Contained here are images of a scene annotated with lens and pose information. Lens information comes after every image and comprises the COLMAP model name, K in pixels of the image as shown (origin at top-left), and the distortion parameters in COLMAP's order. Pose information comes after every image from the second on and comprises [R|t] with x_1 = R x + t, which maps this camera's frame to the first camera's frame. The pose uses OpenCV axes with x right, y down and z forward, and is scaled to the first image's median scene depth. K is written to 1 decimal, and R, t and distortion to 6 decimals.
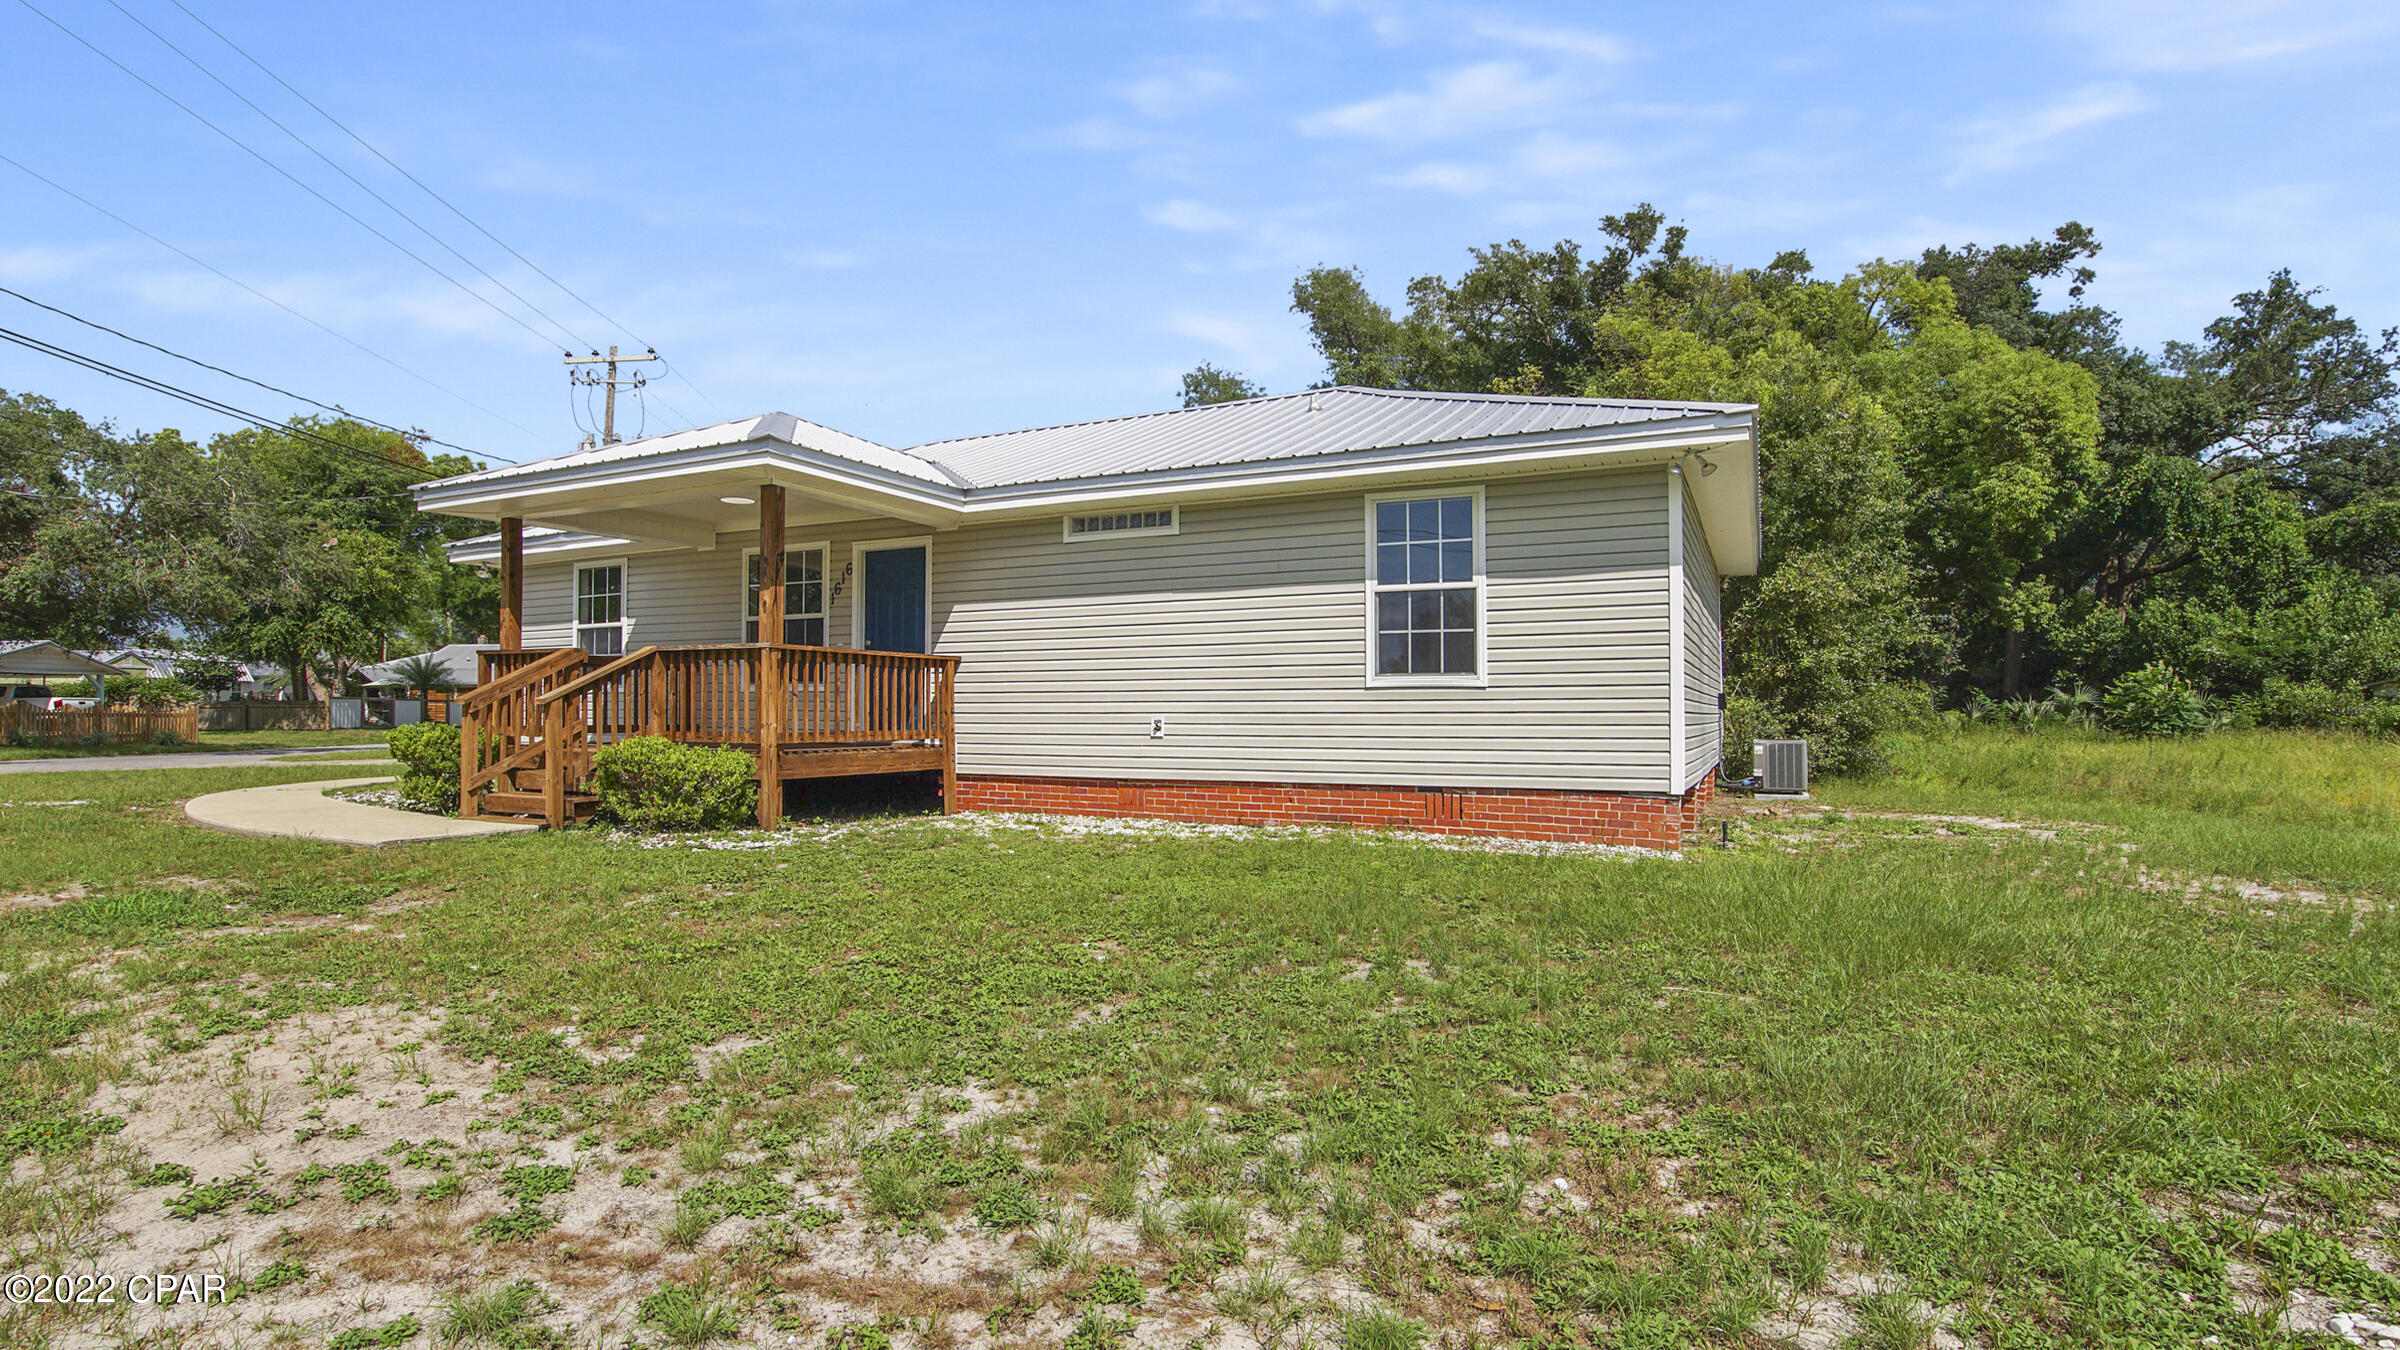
lens RADIAL K [[1136.0, 0, 1242.4], [0, 1136.0, 680.0], [0, 0, 1]] dist [-0.039253, 0.000079]
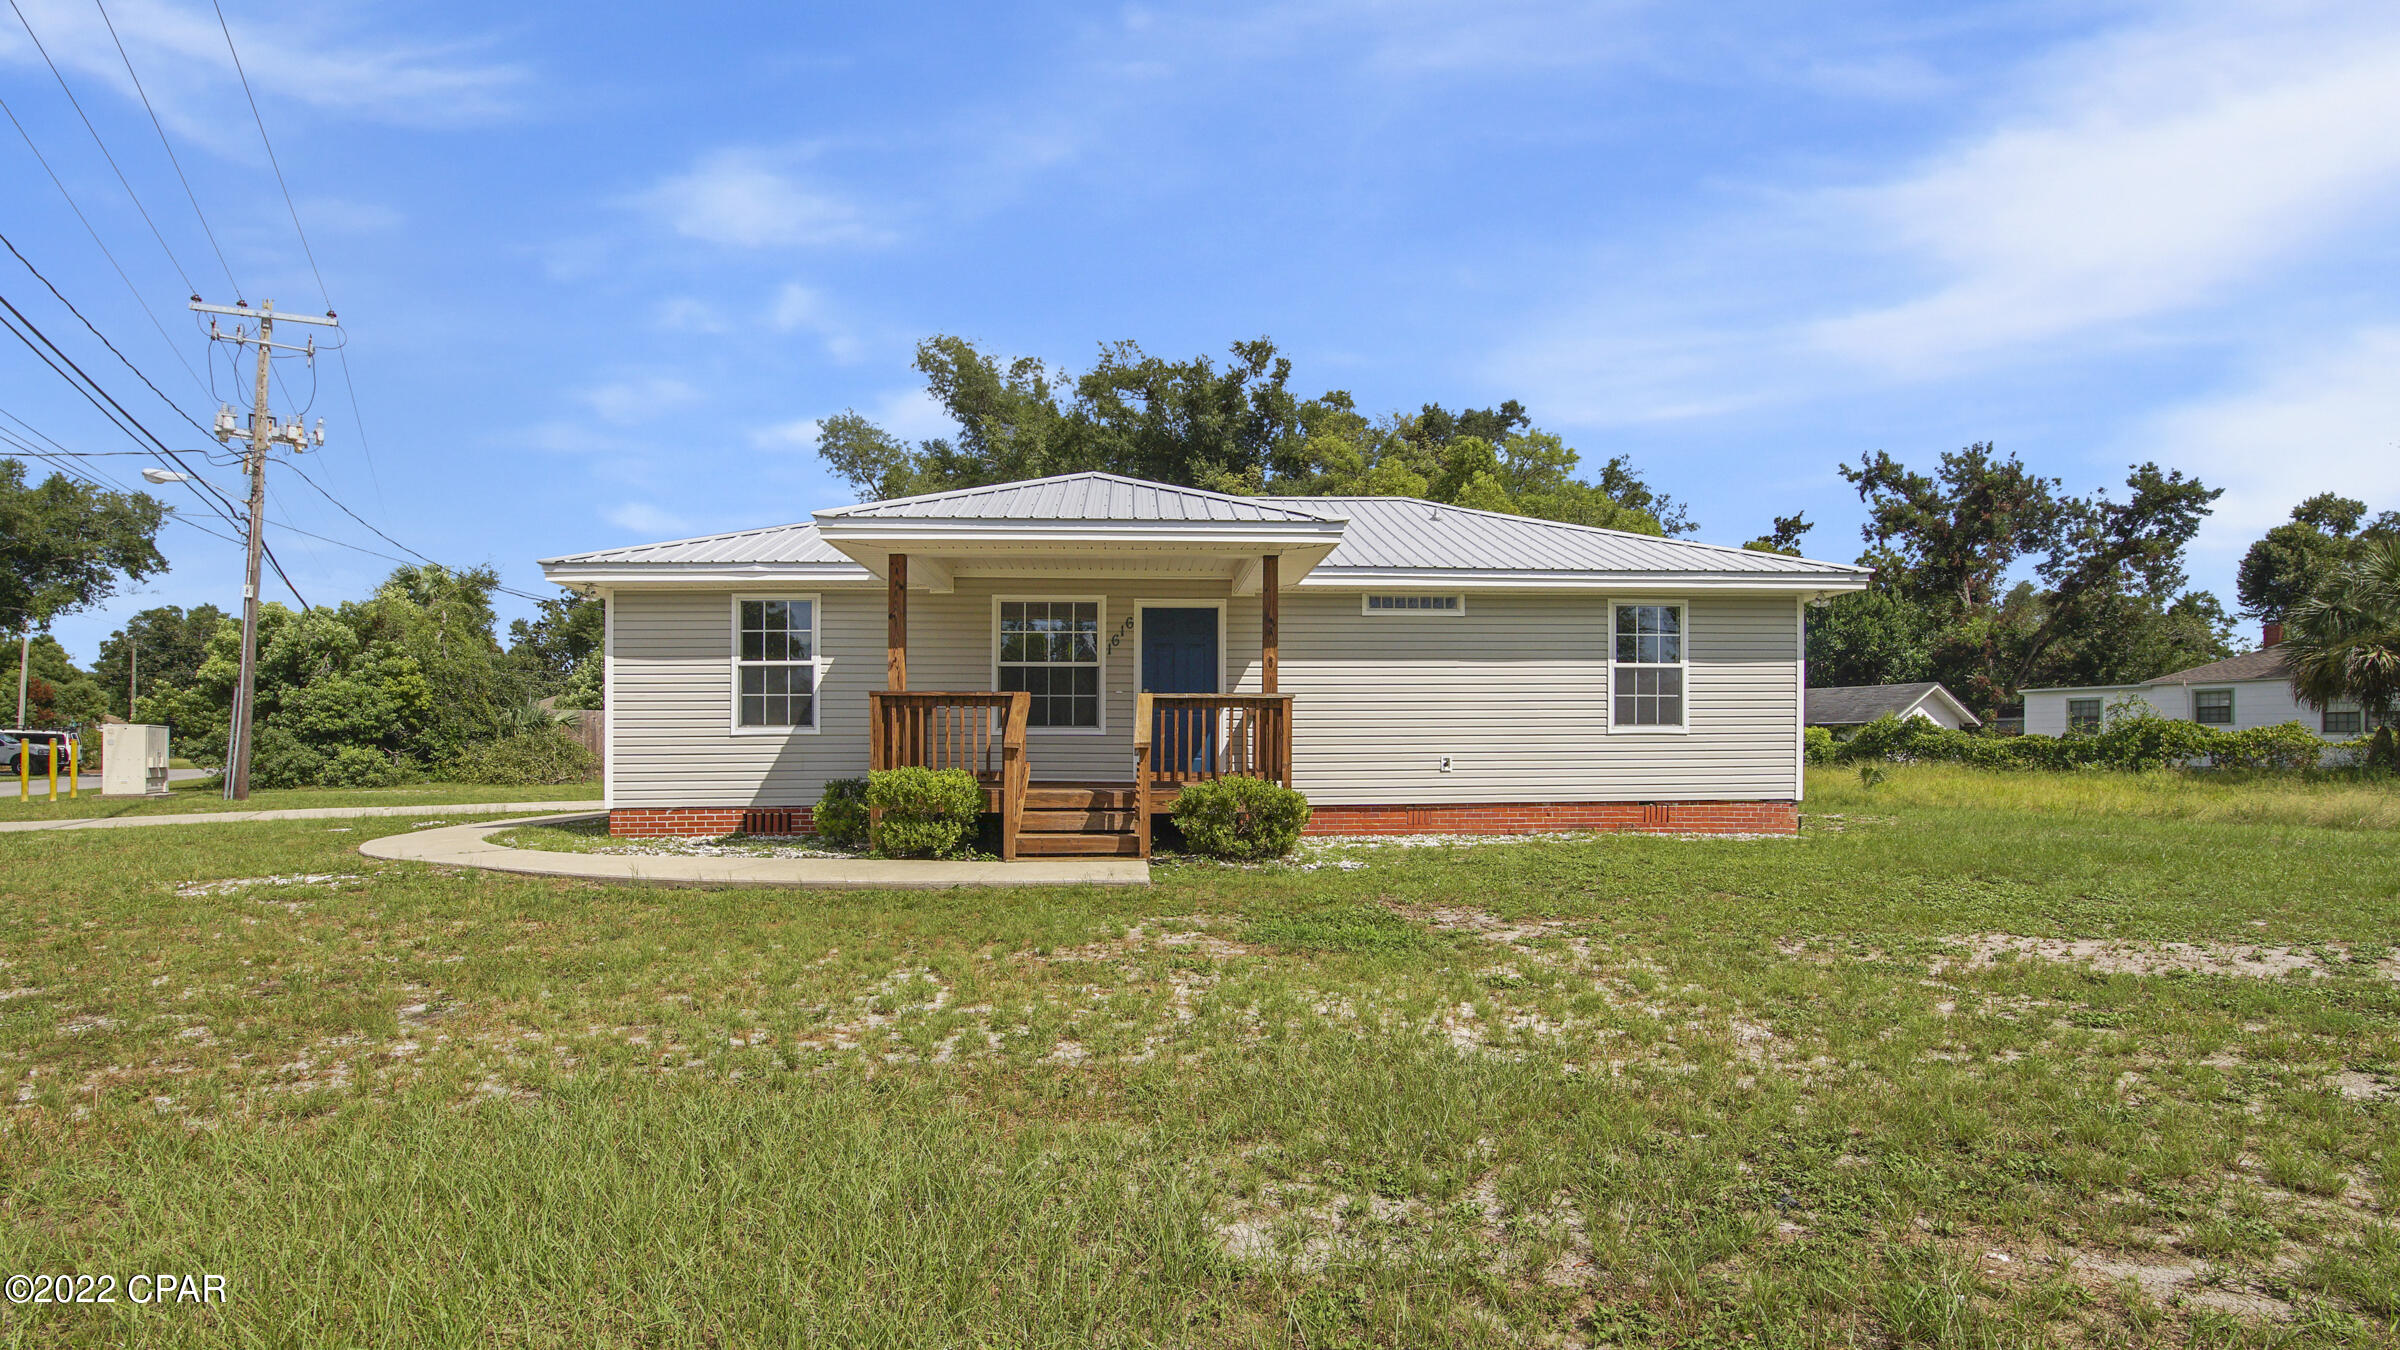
lens RADIAL K [[1079.8, 0, 1235.4], [0, 1079.8, 765.6], [0, 0, 1]] dist [-0.022408, -0.000311]
pose [[0.870056, -0.005816, 0.492919, -0.876627], [-0.007135, 0.999677, 0.024388, 0.015181], [-0.492902, -0.024736, 0.869733, 0.041838]]
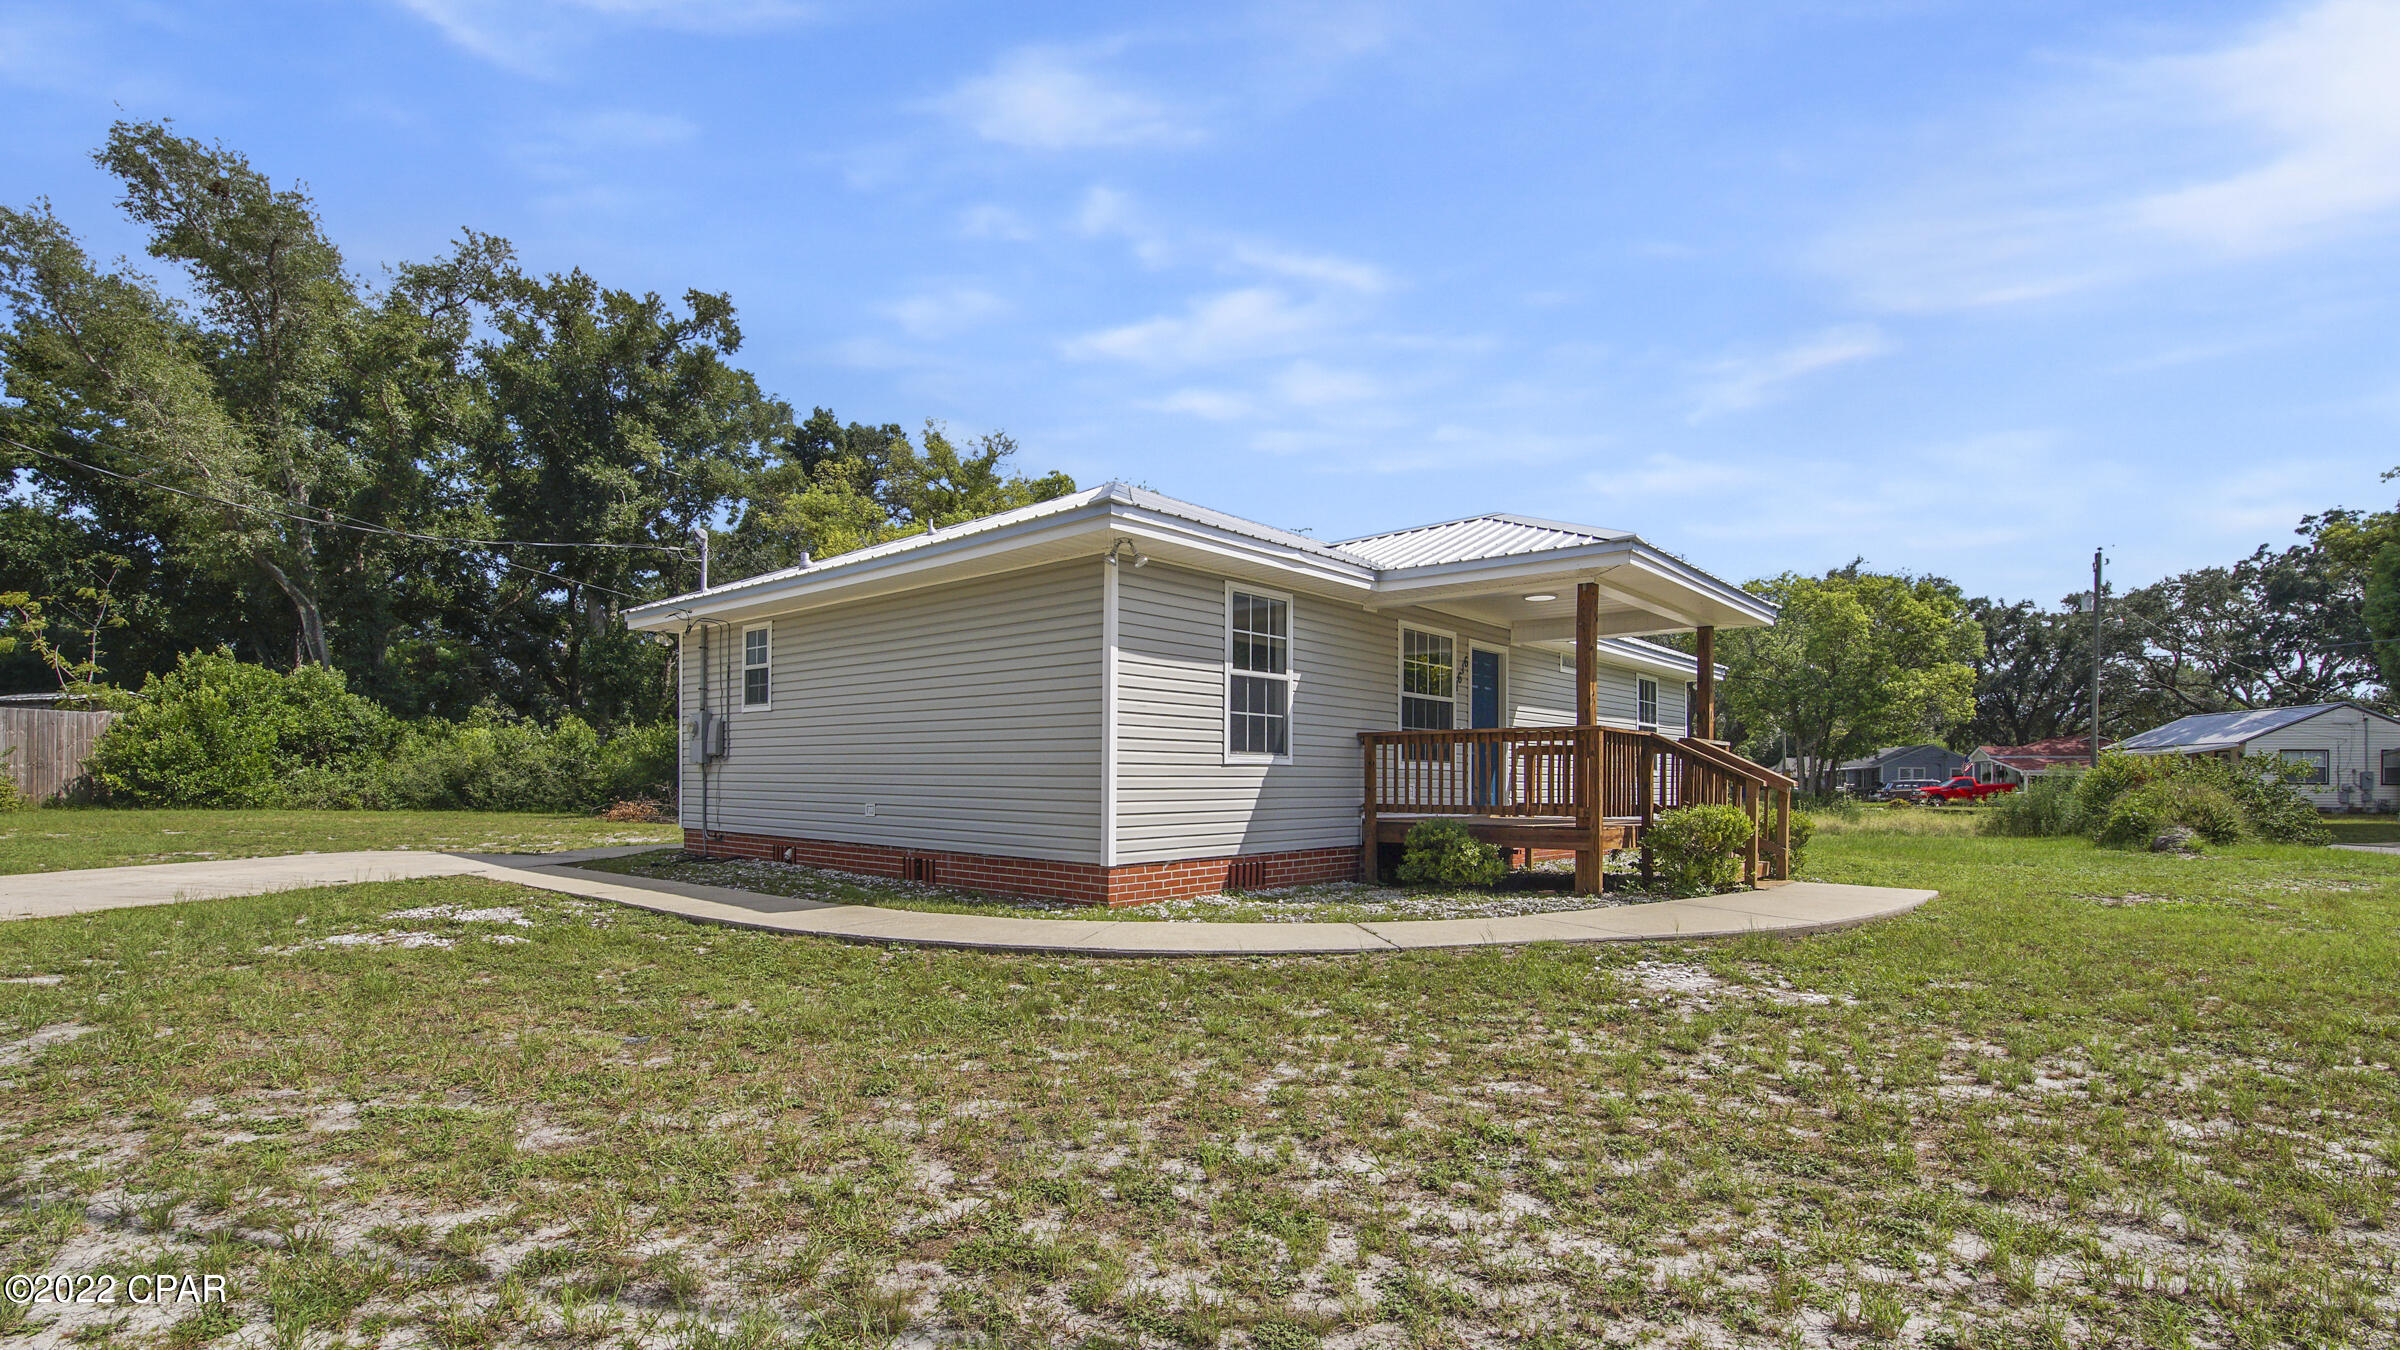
lens RADIAL K [[1079.8, 0, 1235.4], [0, 1079.8, 765.6], [0, 0, 1]] dist [-0.022408, -0.000311]
pose [[0.273692, 0.020842, 0.961591, -1.629119], [-0.023297, 0.999616, -0.015035, 0.029219], [-0.961535, -0.018287, 0.274073, 1.048929]]
